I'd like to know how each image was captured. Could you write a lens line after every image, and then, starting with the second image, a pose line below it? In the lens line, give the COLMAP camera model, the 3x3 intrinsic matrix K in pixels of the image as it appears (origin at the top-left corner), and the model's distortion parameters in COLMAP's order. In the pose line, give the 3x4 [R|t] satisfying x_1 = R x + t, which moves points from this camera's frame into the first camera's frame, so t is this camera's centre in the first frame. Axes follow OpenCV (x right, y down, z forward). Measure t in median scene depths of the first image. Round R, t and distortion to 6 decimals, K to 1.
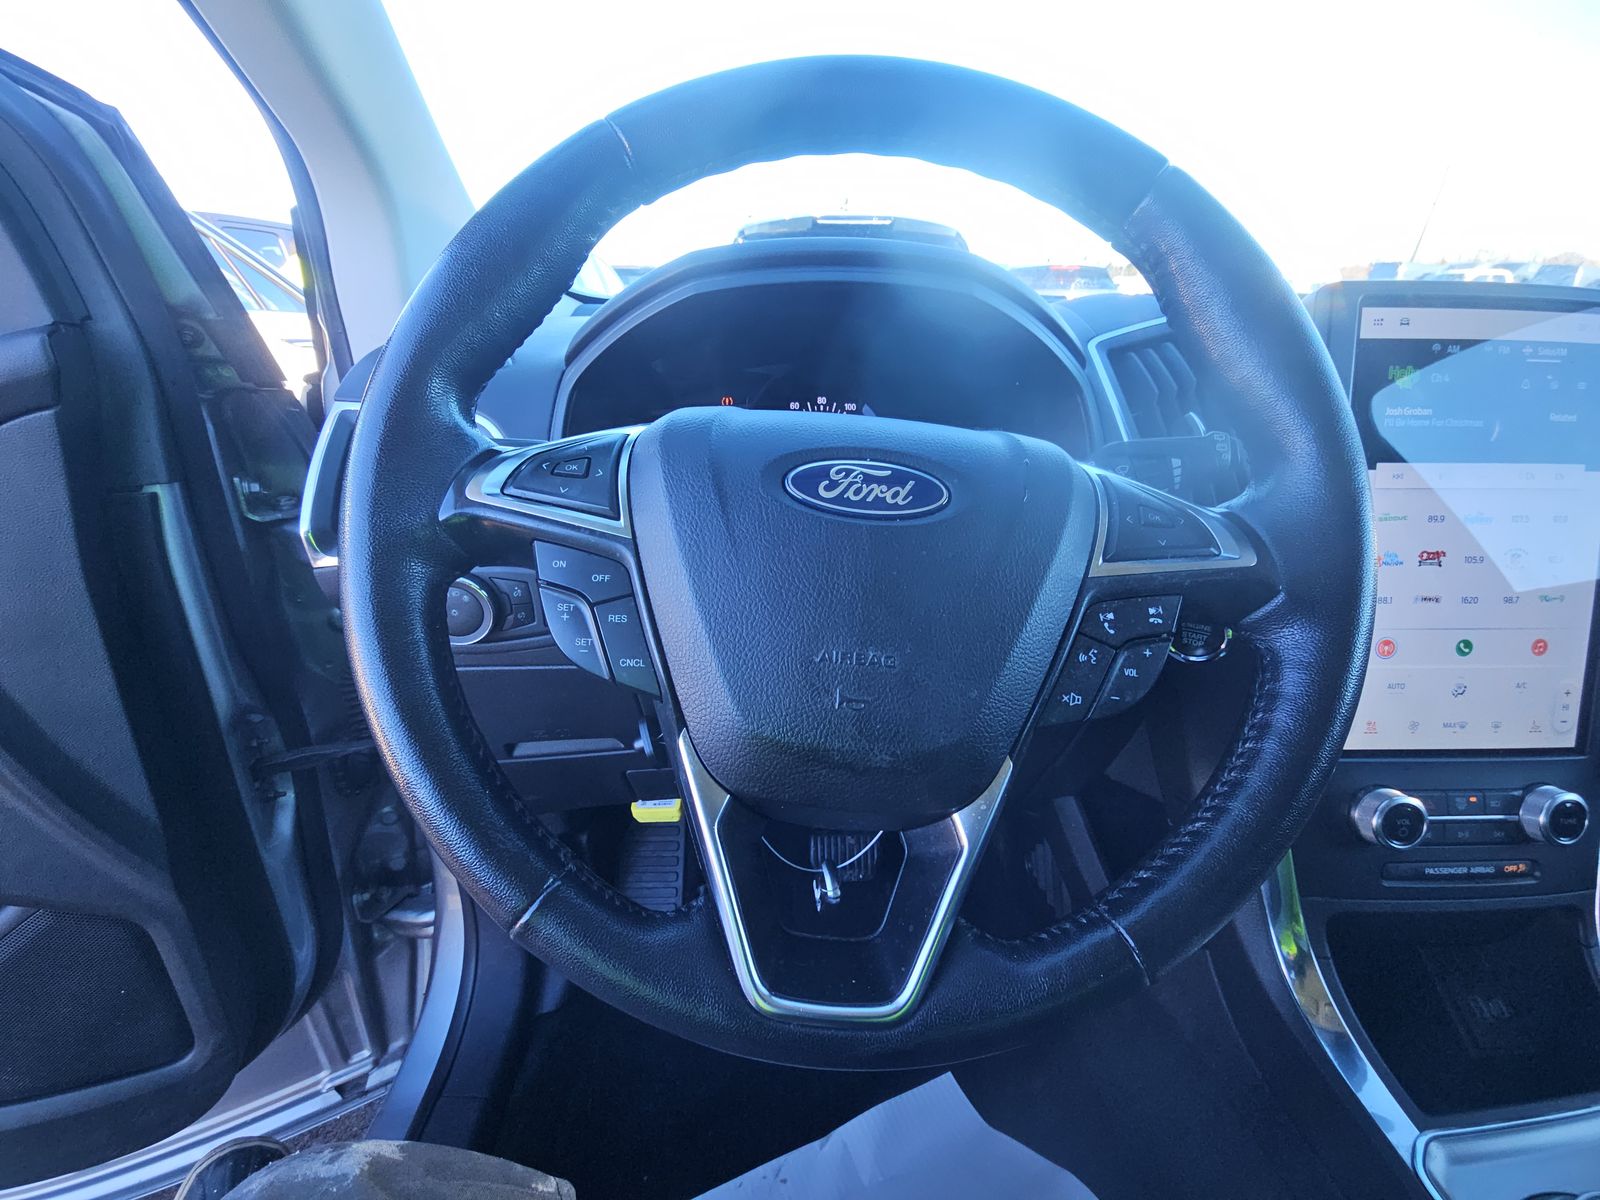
lens RADIAL K [[653.2, 0, 800.0], [0, 653.2, 600.0], [0, 0, 1]] dist [-0.009772, -0.000166]
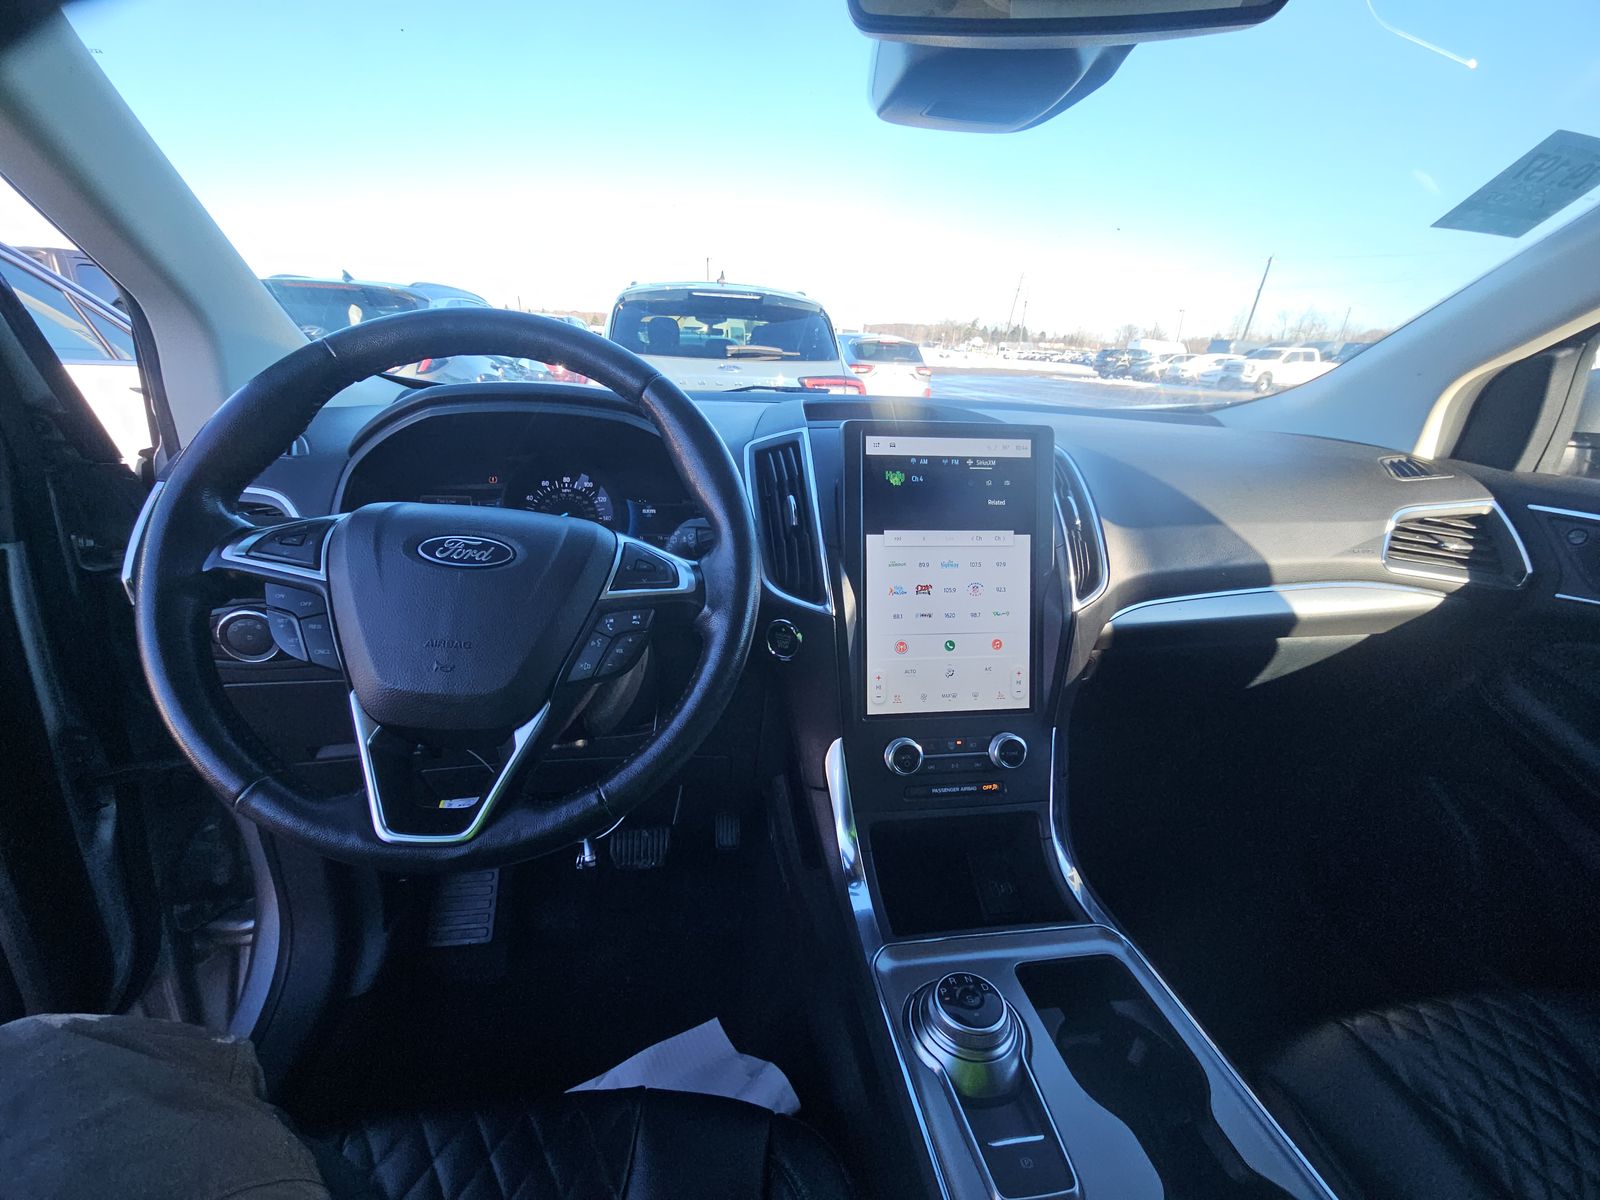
lens RADIAL K [[644.2, 0, 800.0], [0, 644.2, 600.0], [0, 0, 1]] dist [0.011264, -0.012687]
pose [[0.990795, -0.012302, 0.134814, 0.451751], [0.021315, 0.997617, -0.065613, 0.057753], [-0.133685, 0.067882, 0.988696, -0.513378]]
